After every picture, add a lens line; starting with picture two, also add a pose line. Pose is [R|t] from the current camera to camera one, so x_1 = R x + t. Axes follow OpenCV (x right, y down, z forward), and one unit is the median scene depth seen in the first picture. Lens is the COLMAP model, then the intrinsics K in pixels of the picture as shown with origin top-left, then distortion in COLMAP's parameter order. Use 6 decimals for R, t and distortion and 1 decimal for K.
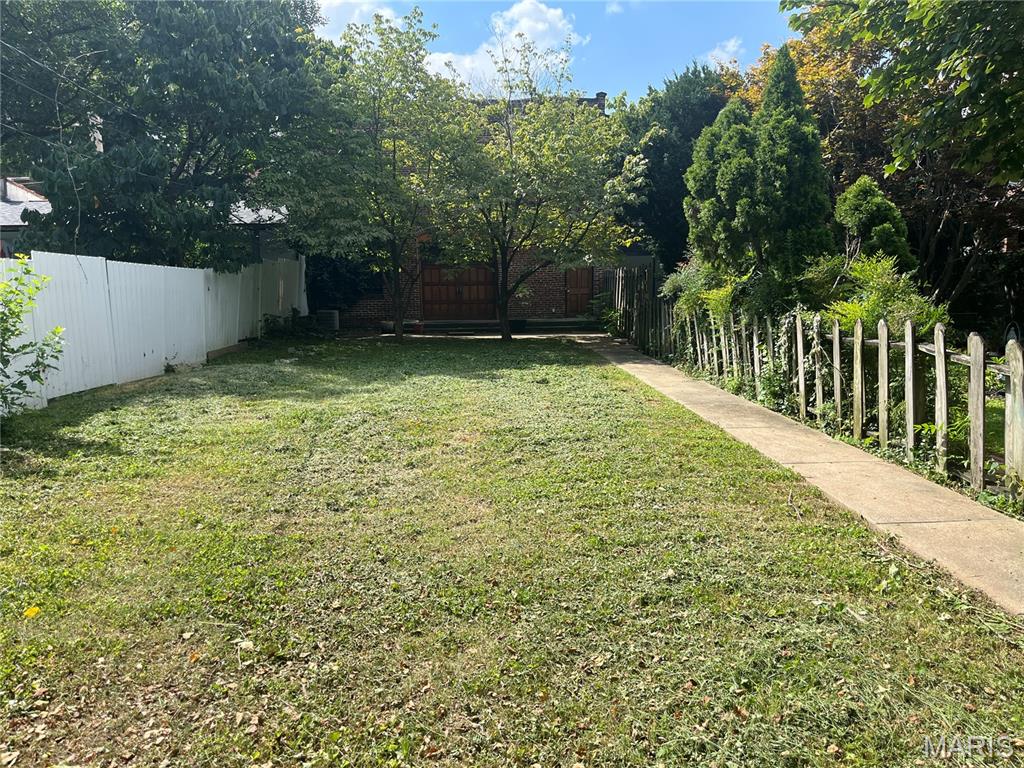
lens RADIAL K [[771.6, 0, 512.0], [0, 771.6, 384.0], [0, 0, 1]] dist [0.070106, -0.116934]
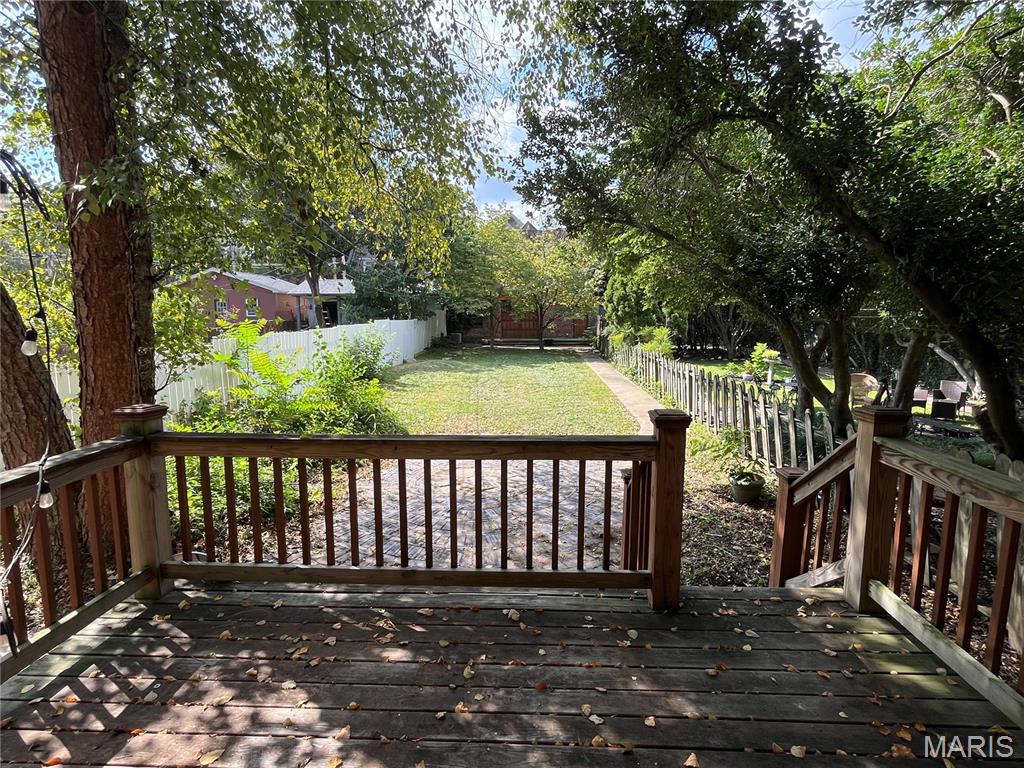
lens RADIAL K [[520.3, 0, 512.0], [0, 520.3, 384.0], [0, 0, 1]] dist [-0.001821, 0.000272]
pose [[0.996644, 0.021569, -0.078971, 0.039044], [-0.019986, 0.999584, 0.020775, 0.012448], [0.079386, -0.019127, 0.996660, -0.645721]]
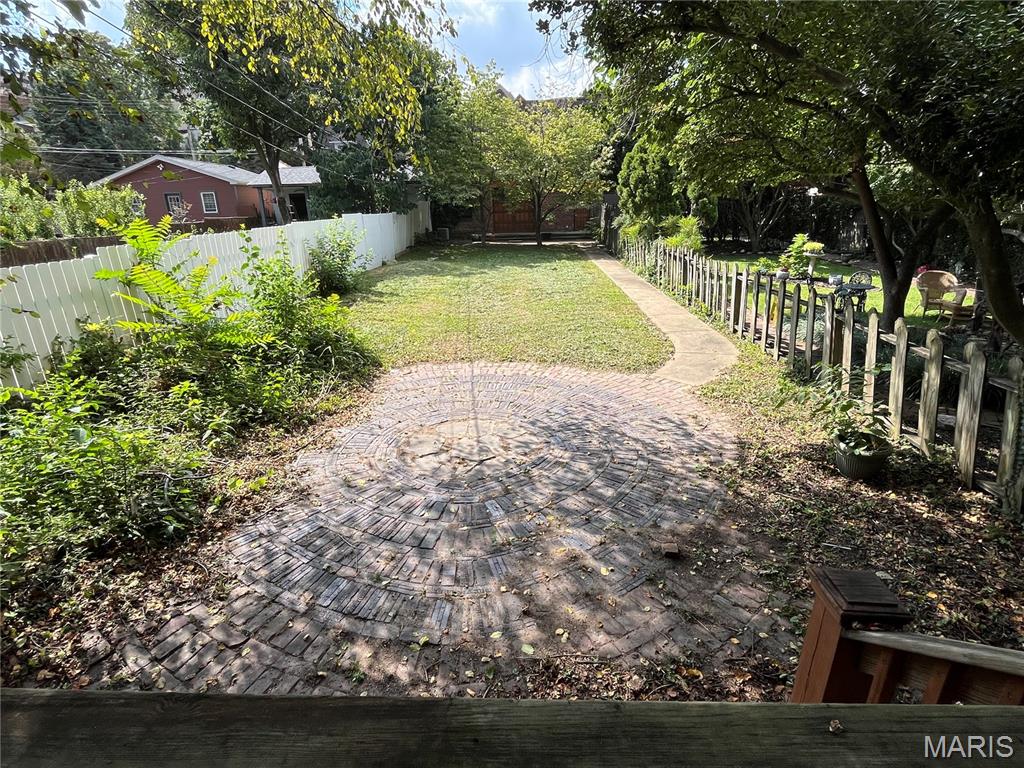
lens RADIAL K [[520.3, 0, 512.0], [0, 520.3, 384.0], [0, 0, 1]] dist [-0.001821, 0.000272]
pose [[0.997905, 0.013072, -0.063370, 0.015031], [0.000985, 0.976197, 0.216883, -0.004466], [0.064696, -0.216491, 0.974139, -0.467593]]
